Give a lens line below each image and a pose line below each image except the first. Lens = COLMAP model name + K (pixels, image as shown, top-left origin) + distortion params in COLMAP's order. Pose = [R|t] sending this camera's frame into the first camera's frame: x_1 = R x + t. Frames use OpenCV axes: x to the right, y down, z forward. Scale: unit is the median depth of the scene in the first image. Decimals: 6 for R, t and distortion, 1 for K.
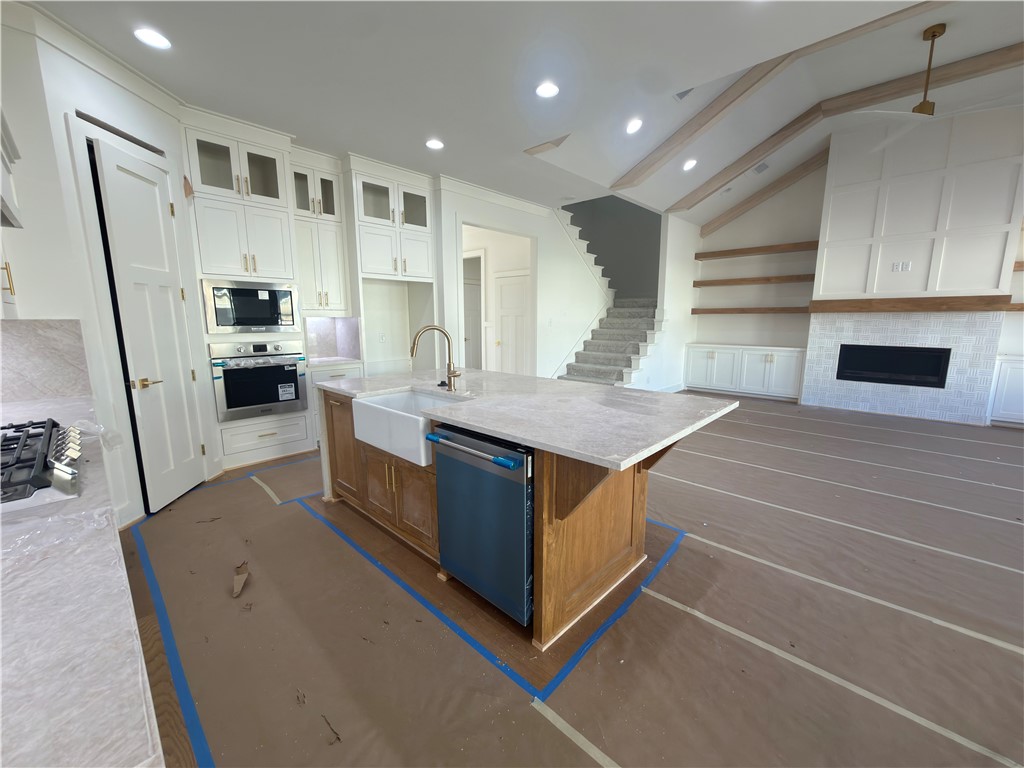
lens RADIAL K [[409.1, 0, 512.0], [0, 409.1, 384.0], [0, 0, 1]] dist [-0.000546, -0.000313]
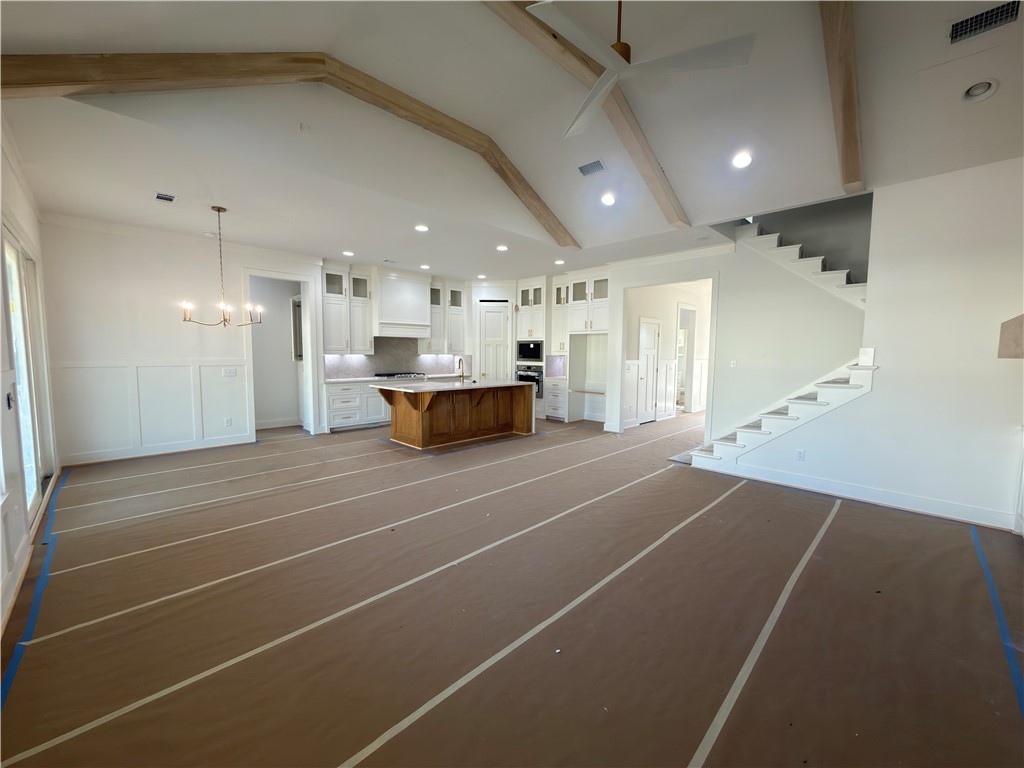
lens RADIAL K [[409.1, 0, 512.0], [0, 409.1, 384.0], [0, 0, 1]] dist [-0.000546, -0.000313]
pose [[-0.028218, 0.081144, -0.996303, 1.768858], [-0.165952, 0.982488, 0.084719, -0.181154], [0.985730, 0.167729, -0.014258, 0.954768]]
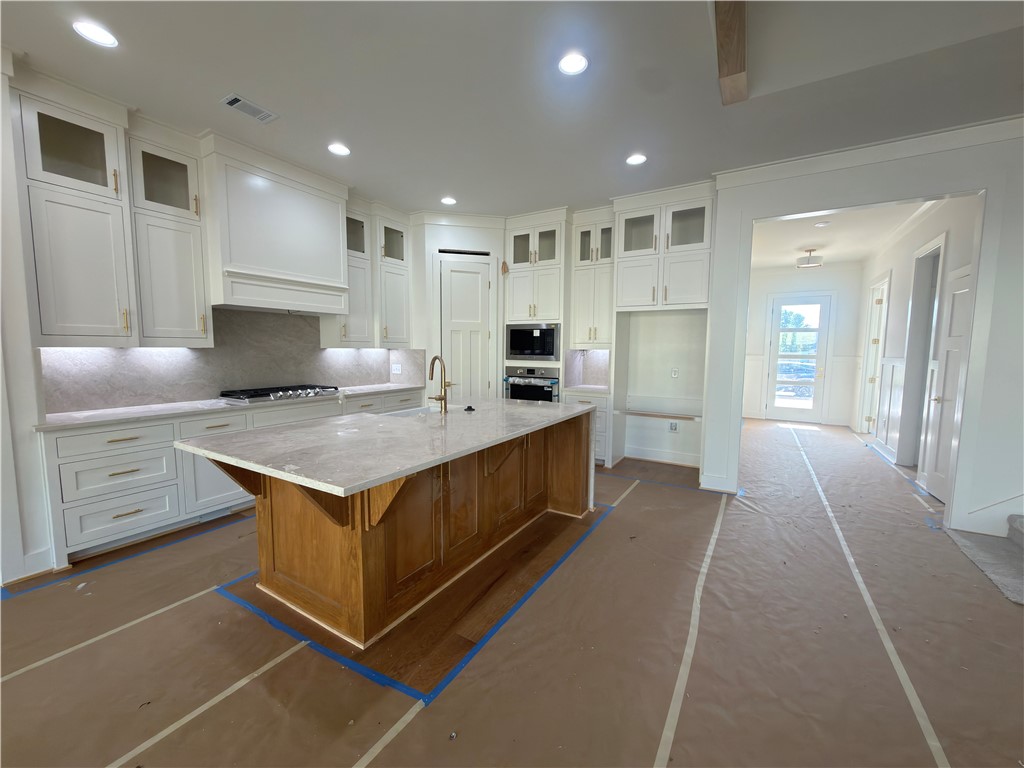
lens RADIAL K [[409.1, 0, 512.0], [0, 409.1, 384.0], [0, 0, 1]] dist [-0.000546, -0.000313]
pose [[0.215162, 0.089241, -0.972492, 0.701594], [-0.163701, 0.985022, 0.054173, -0.111332], [0.962760, 0.147542, 0.226548, 0.638976]]
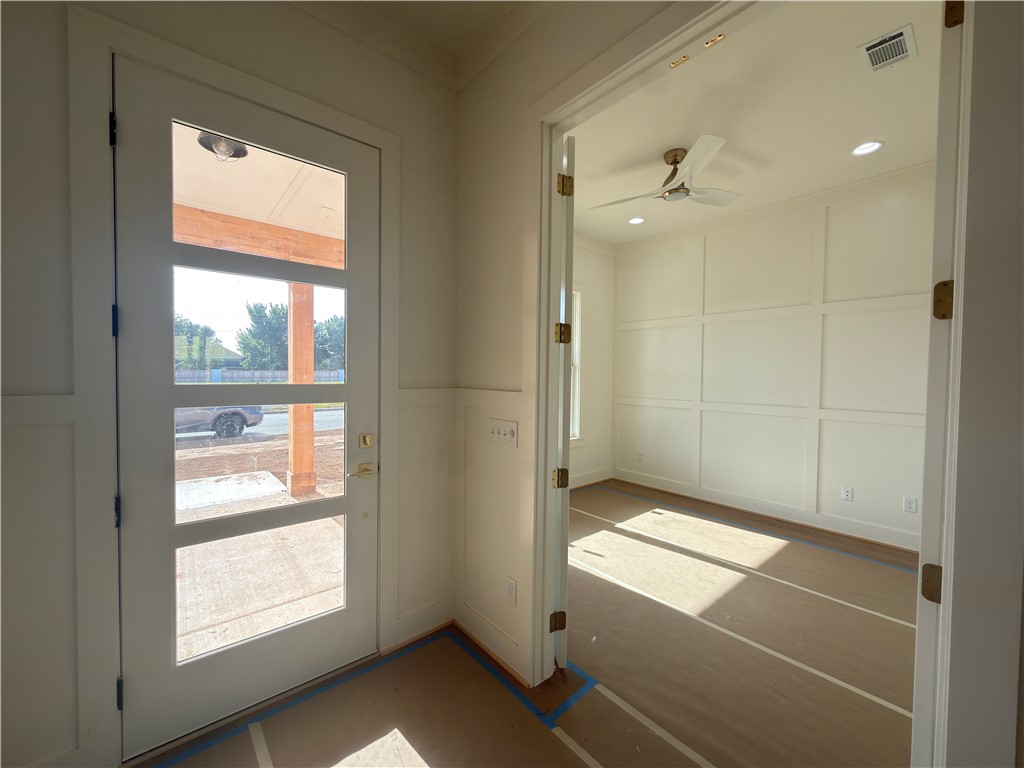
lens RADIAL K [[409.1, 0, 512.0], [0, 409.1, 384.0], [0, 0, 1]] dist [-0.000546, -0.000313]
pose [[0.993572, 0.011066, -0.112659, -0.731142], [-0.026010, 0.990901, -0.132057, -0.337580], [0.110173, 0.134138, 0.984819, 2.097667]]
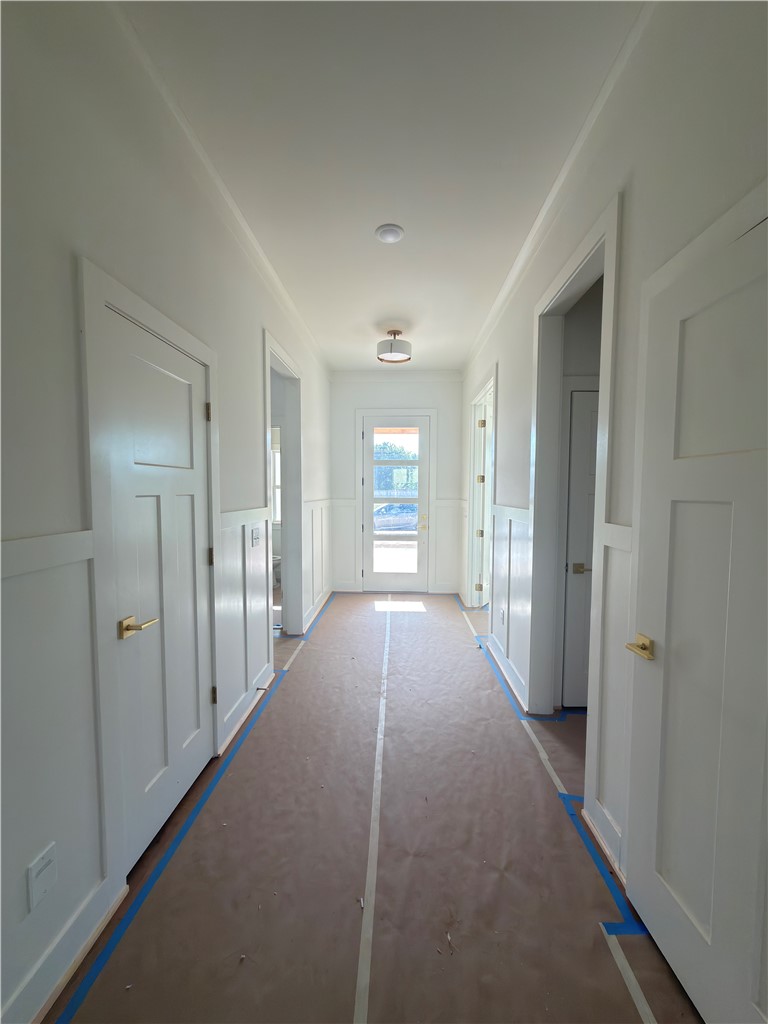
lens RADIAL K [[409.1, 0, 384.0], [0, 409.1, 512.0], [0, 0, 1]] dist [-0.000546, -0.000313]
pose [[0.661888, 0.047149, -0.748118, 0.041042], [-0.123823, 0.991187, -0.047084, -0.260893], [0.739305, 0.123798, 0.661893, 1.499664]]
